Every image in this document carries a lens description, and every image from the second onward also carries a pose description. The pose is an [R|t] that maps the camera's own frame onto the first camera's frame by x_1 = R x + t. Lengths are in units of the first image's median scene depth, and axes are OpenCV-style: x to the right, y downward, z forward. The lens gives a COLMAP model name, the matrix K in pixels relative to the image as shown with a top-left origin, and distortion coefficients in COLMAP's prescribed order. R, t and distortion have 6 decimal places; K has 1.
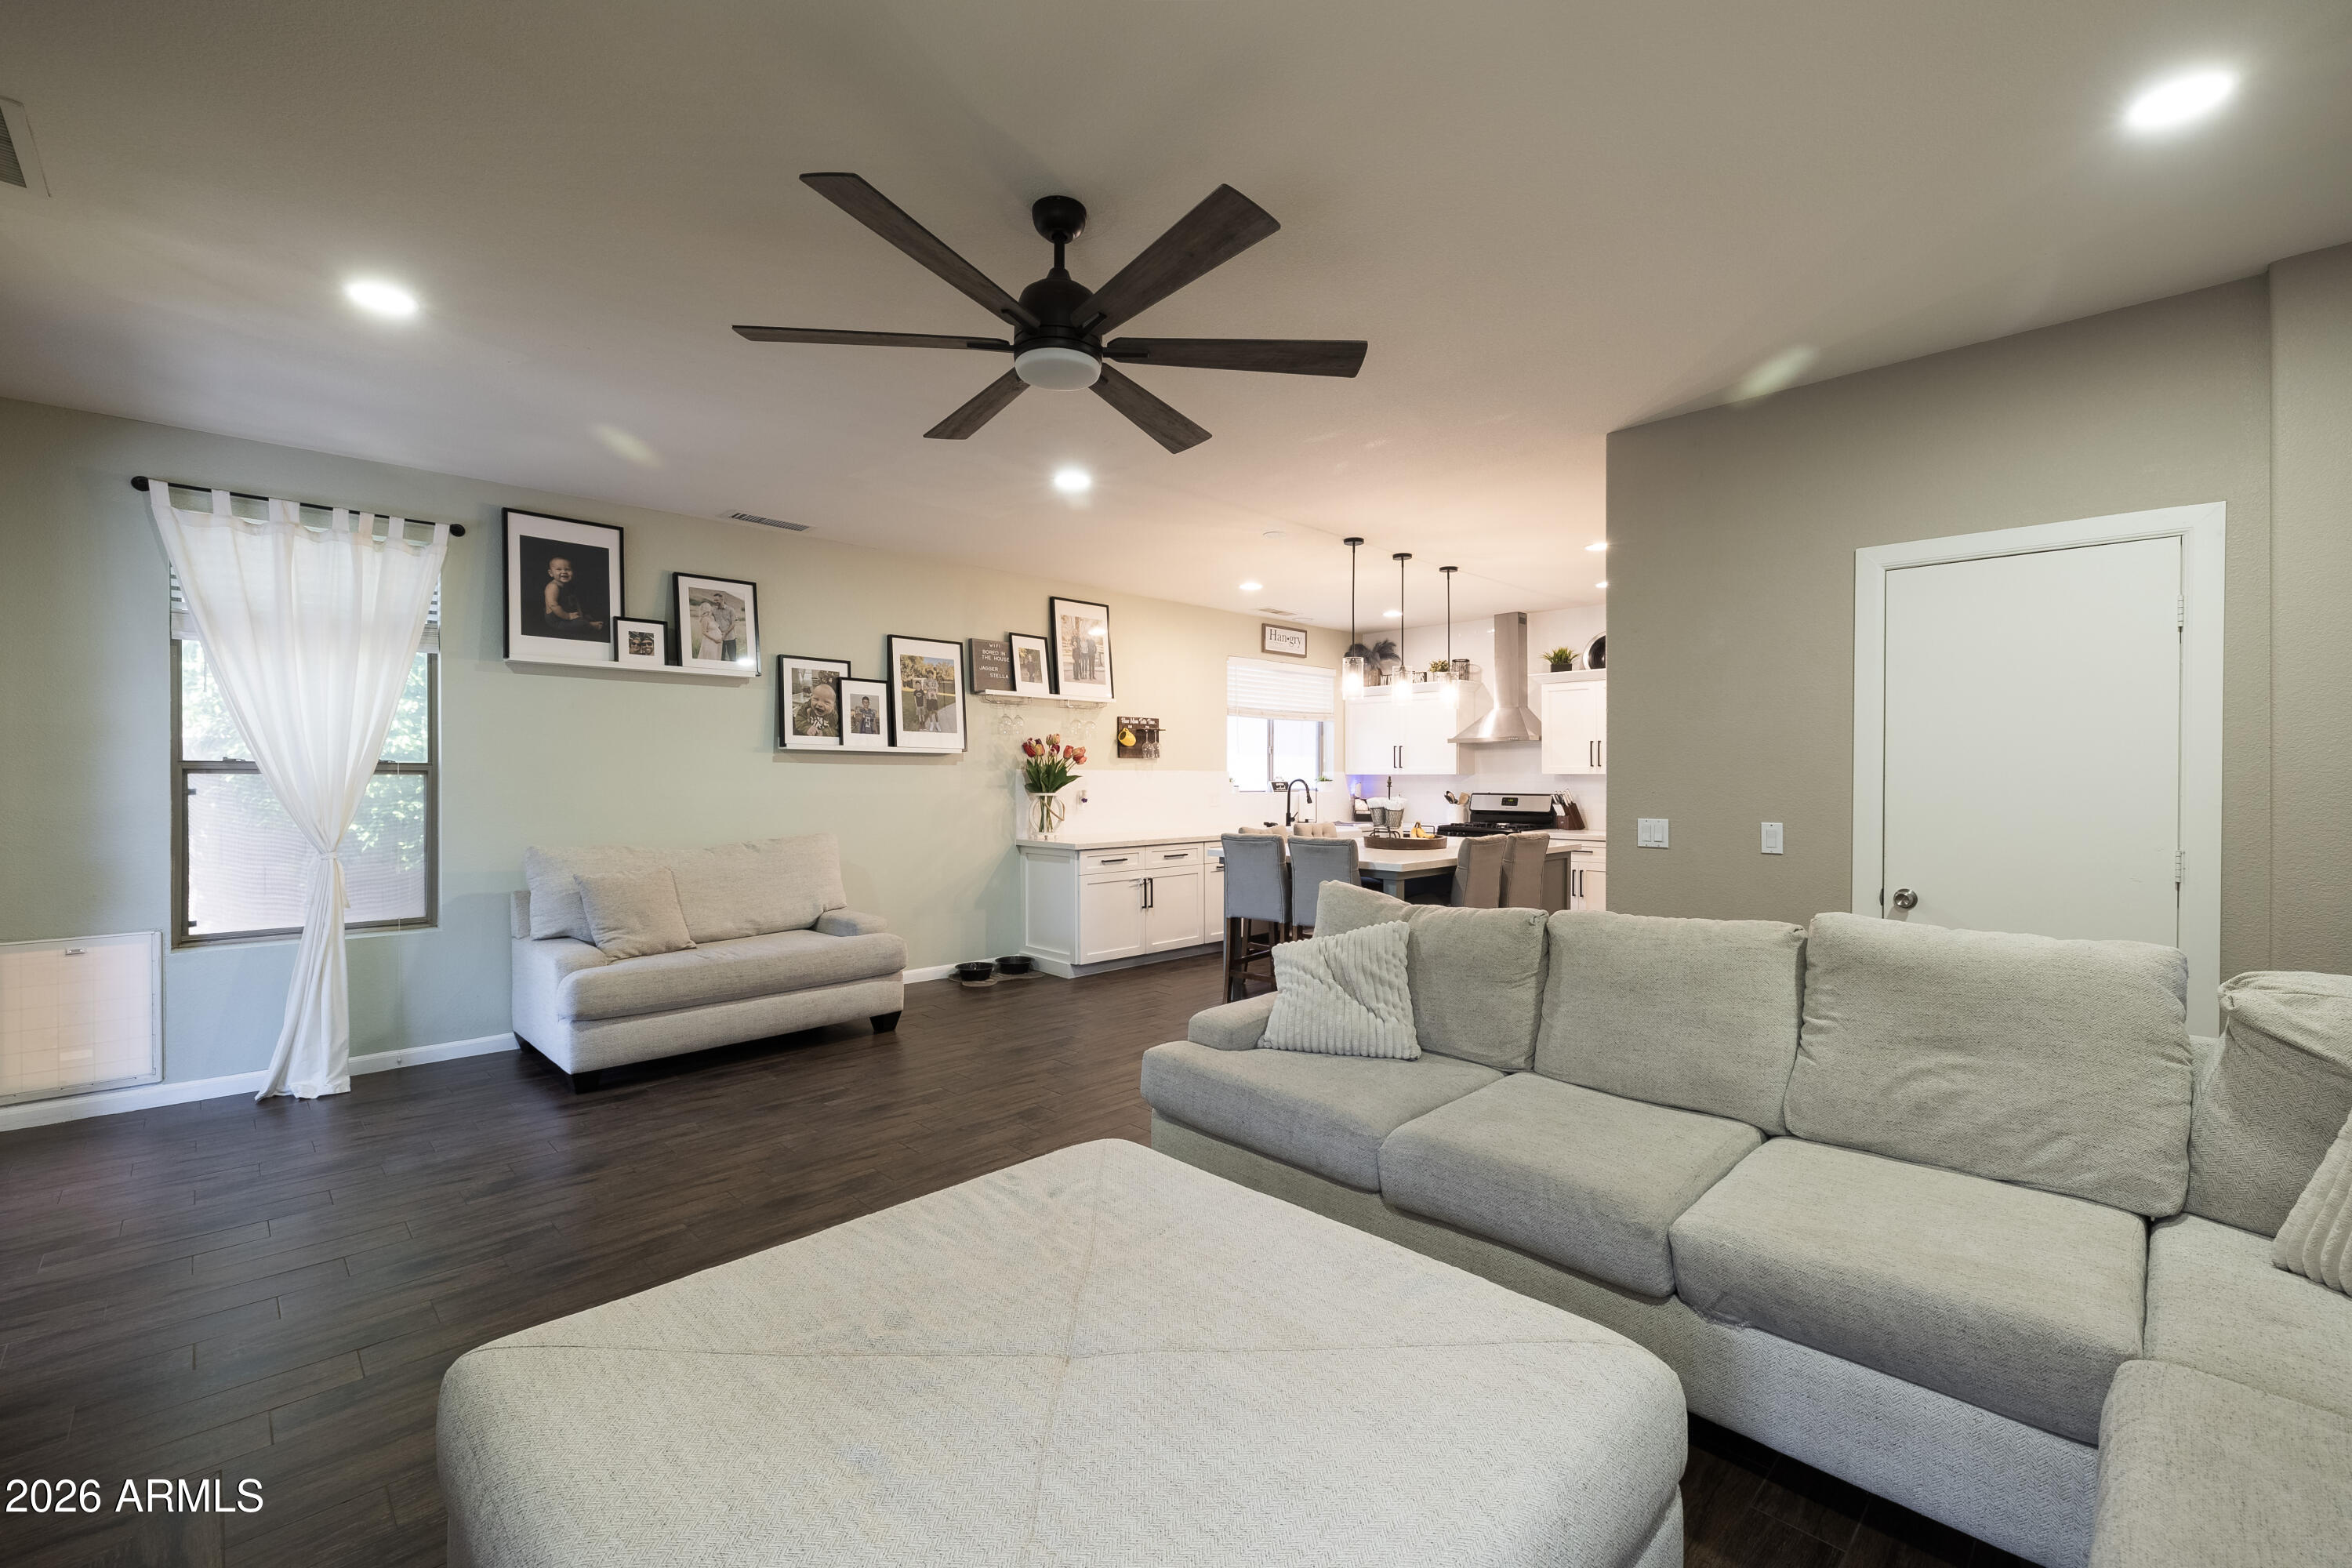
lens RADIAL K [[992.1, 0, 1163.8], [0, 992.1, 777.5], [0, 0, 1]] dist [0.001623, 0.001098]
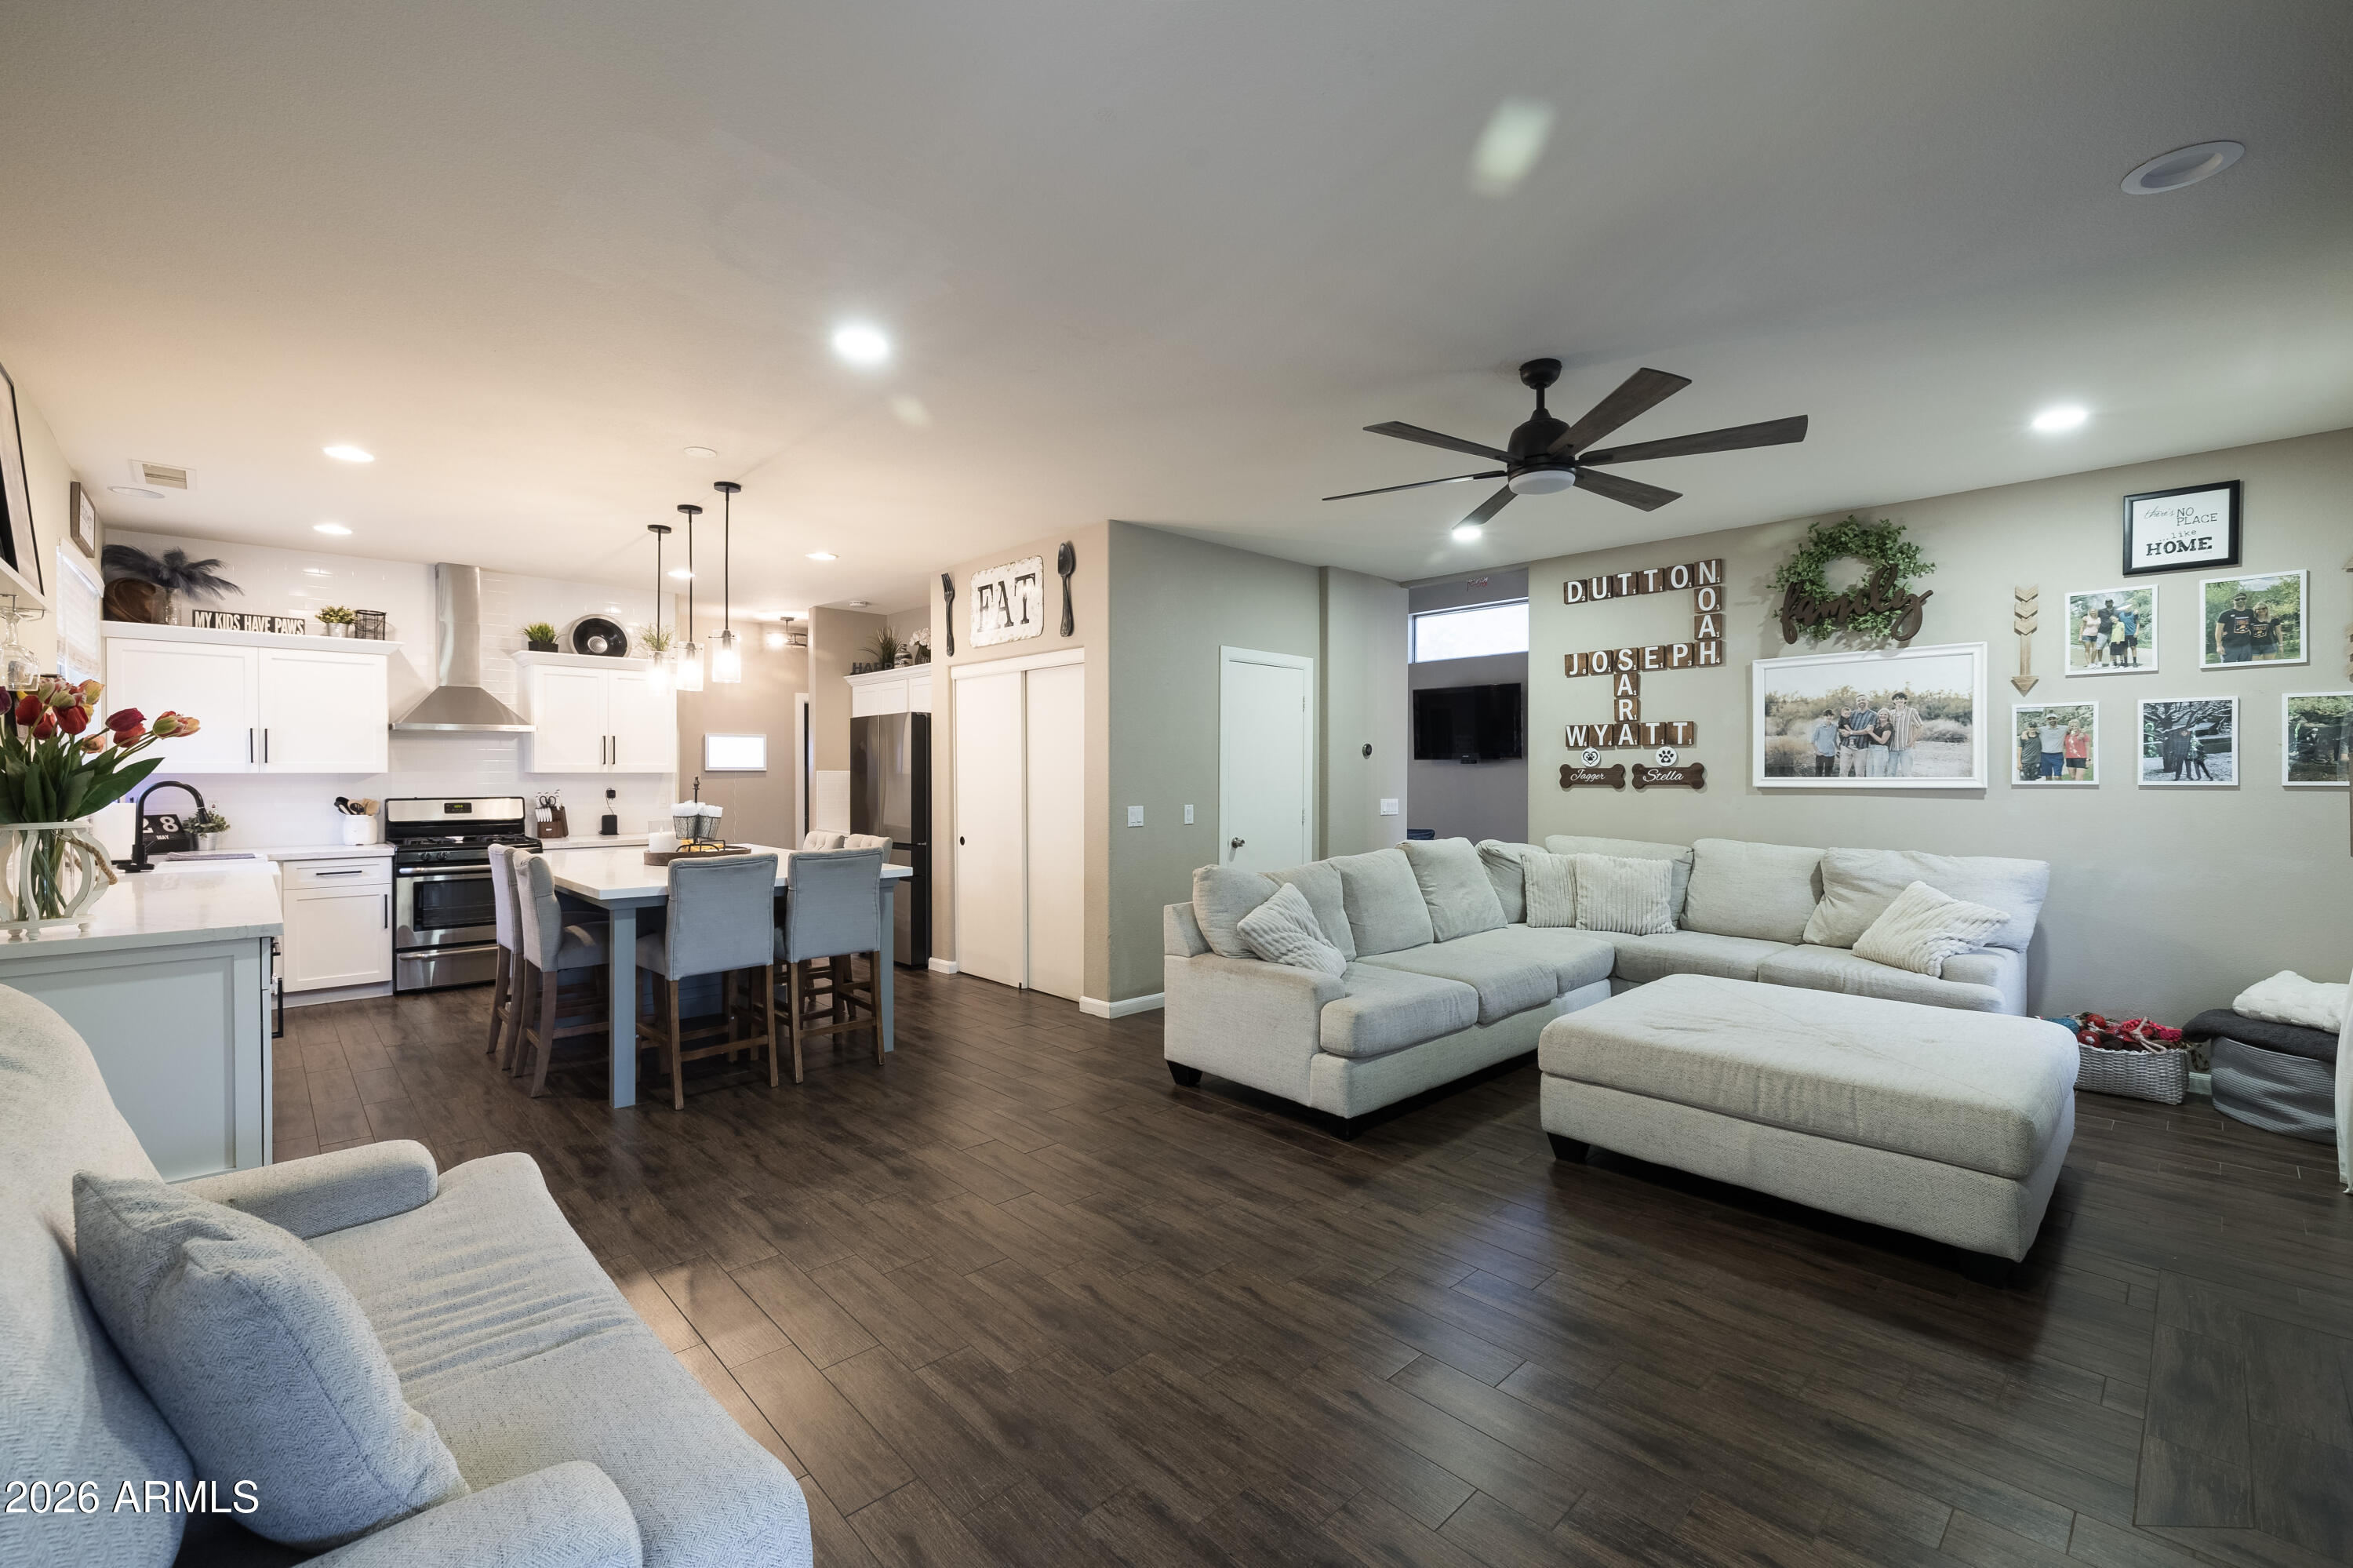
lens RADIAL K [[992.6, 0, 1184.7], [0, 992.6, 784.1], [0, 0, 1]] dist [0.001623, 0.001098]
pose [[0.005486, -0.013853, 0.999889, -0.446778], [0.000864, 0.999904, 0.013848, -0.004675], [-0.999985, 0.000788, 0.005498, 0.449022]]
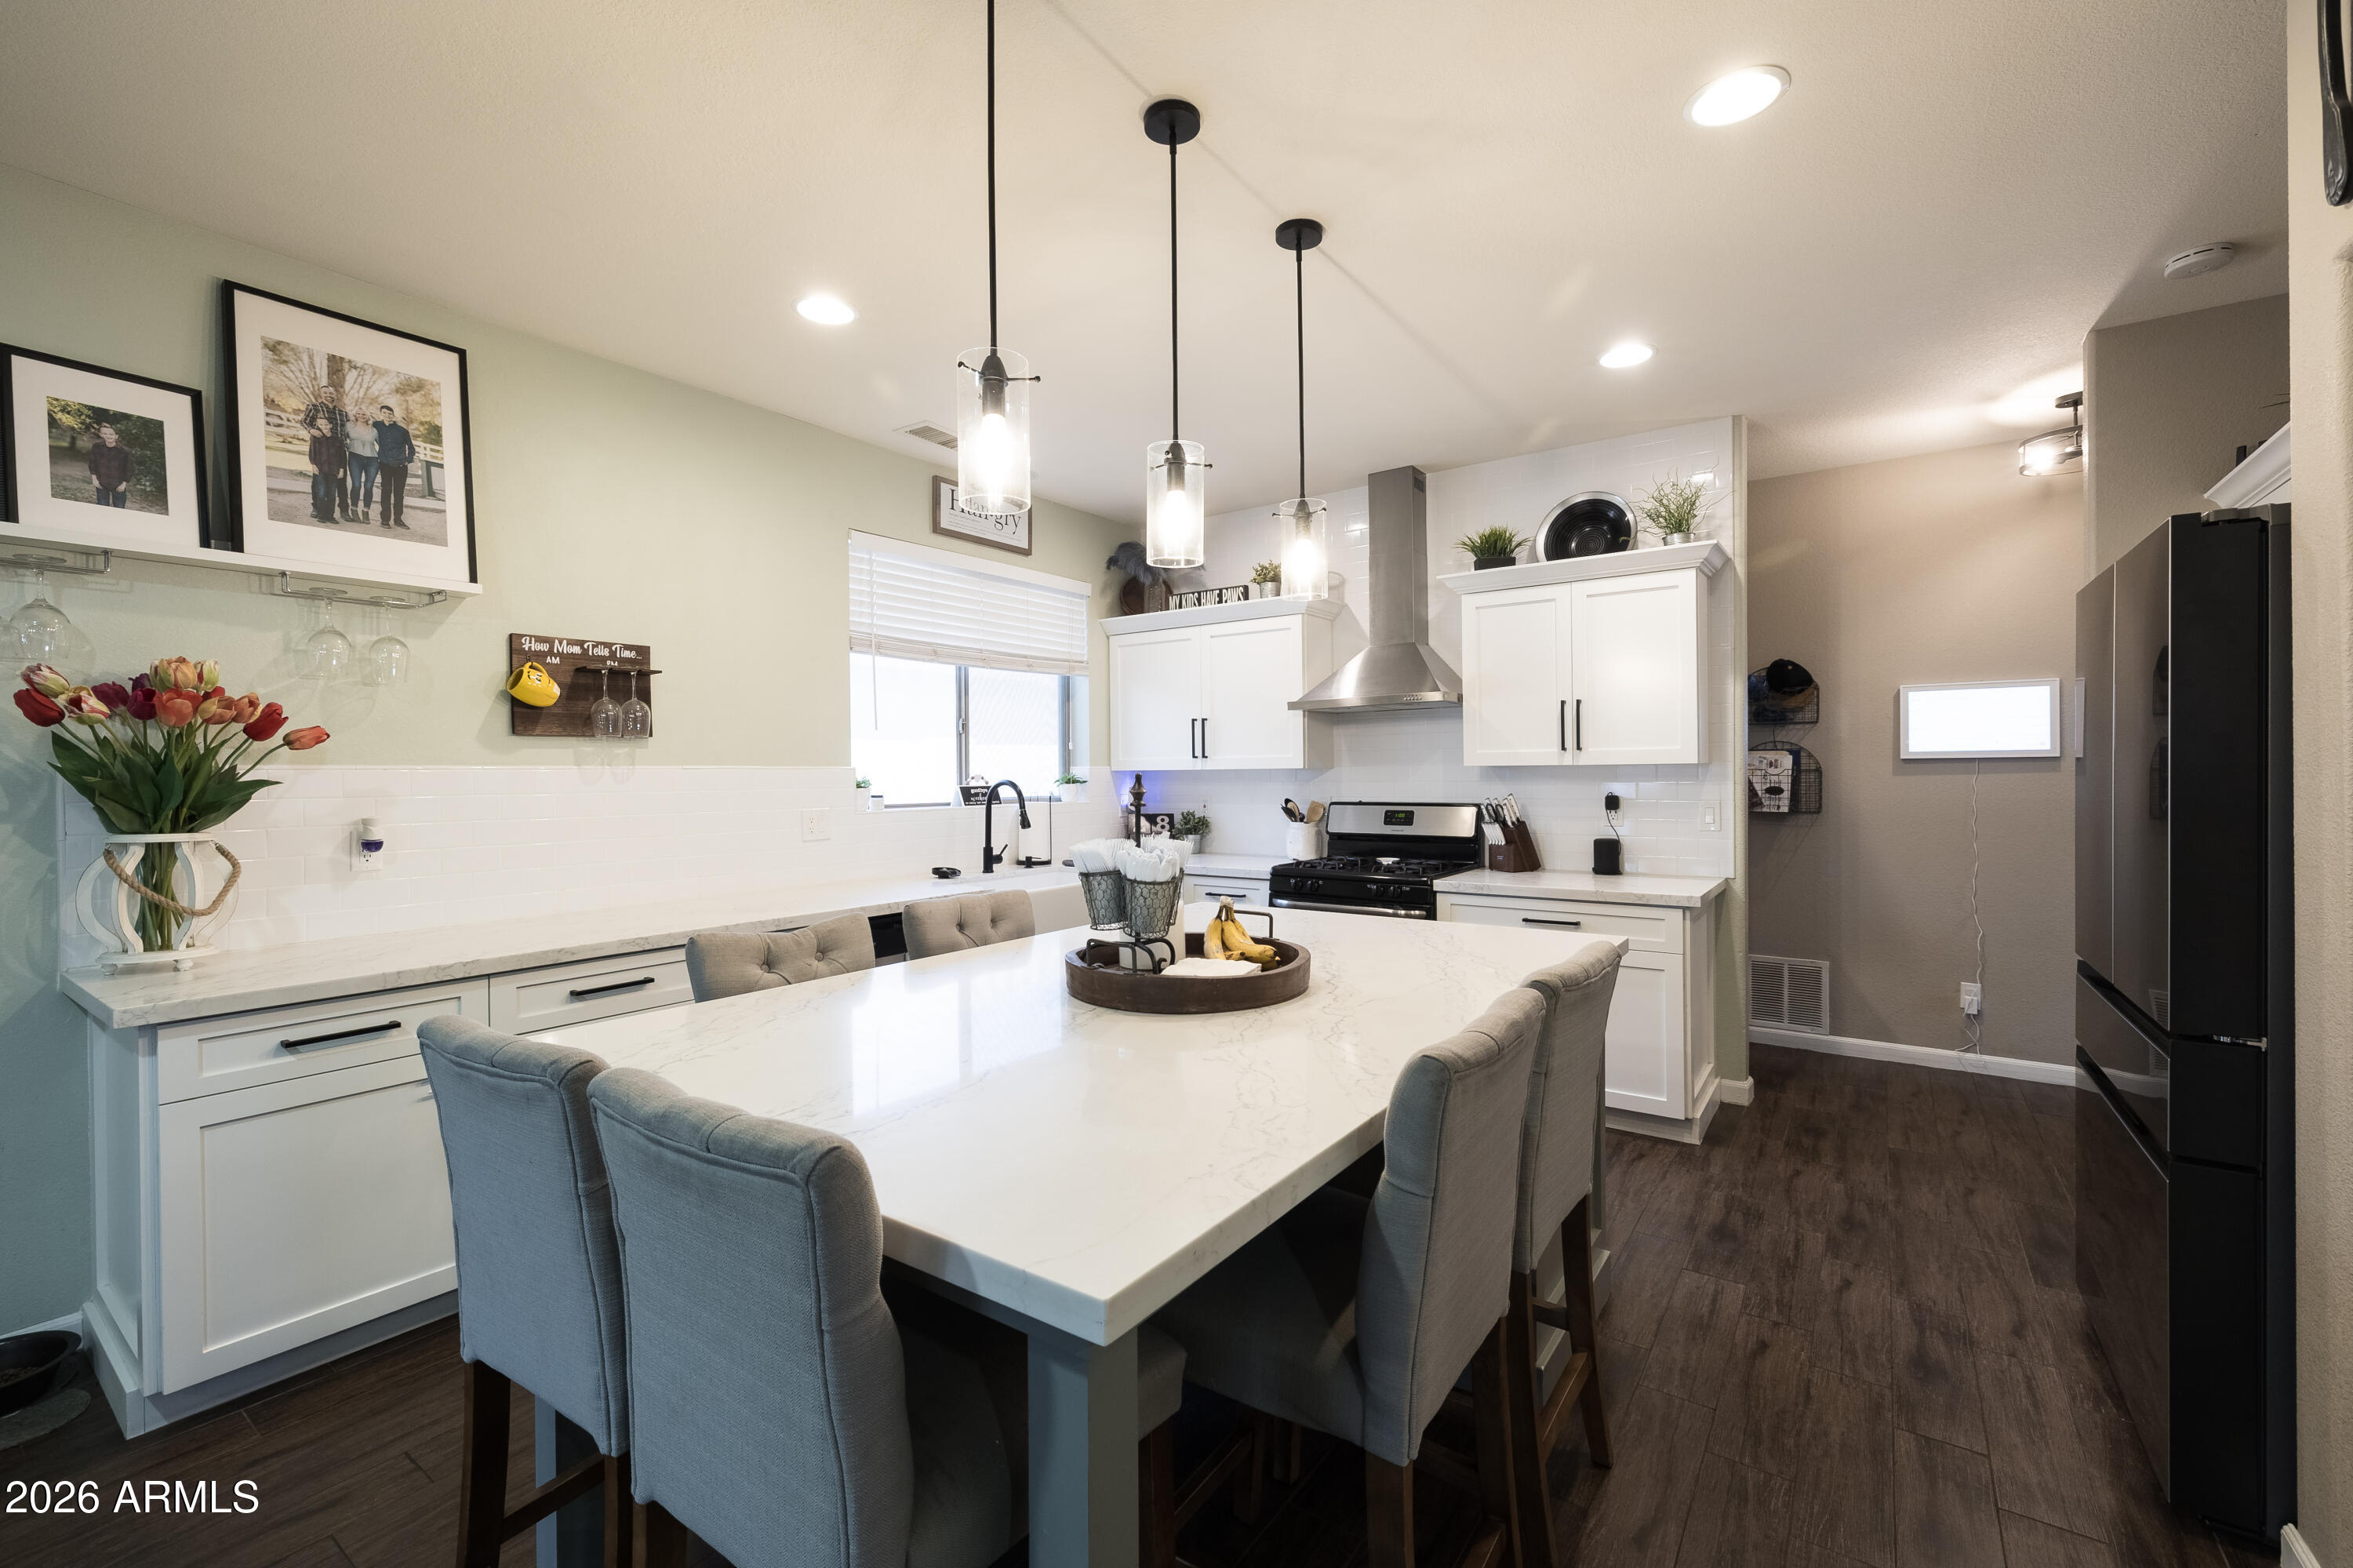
lens RADIAL K [[992.6, 0, 1171.8], [0, 992.6, 787.3], [0, 0, 1]] dist [0.001623, 0.001098]
pose [[0.983953, -0.013304, 0.177929, 0.136359], [0.011147, 0.999852, 0.013118, -0.000729], [-0.178077, -0.010924, 0.983956, 0.511323]]
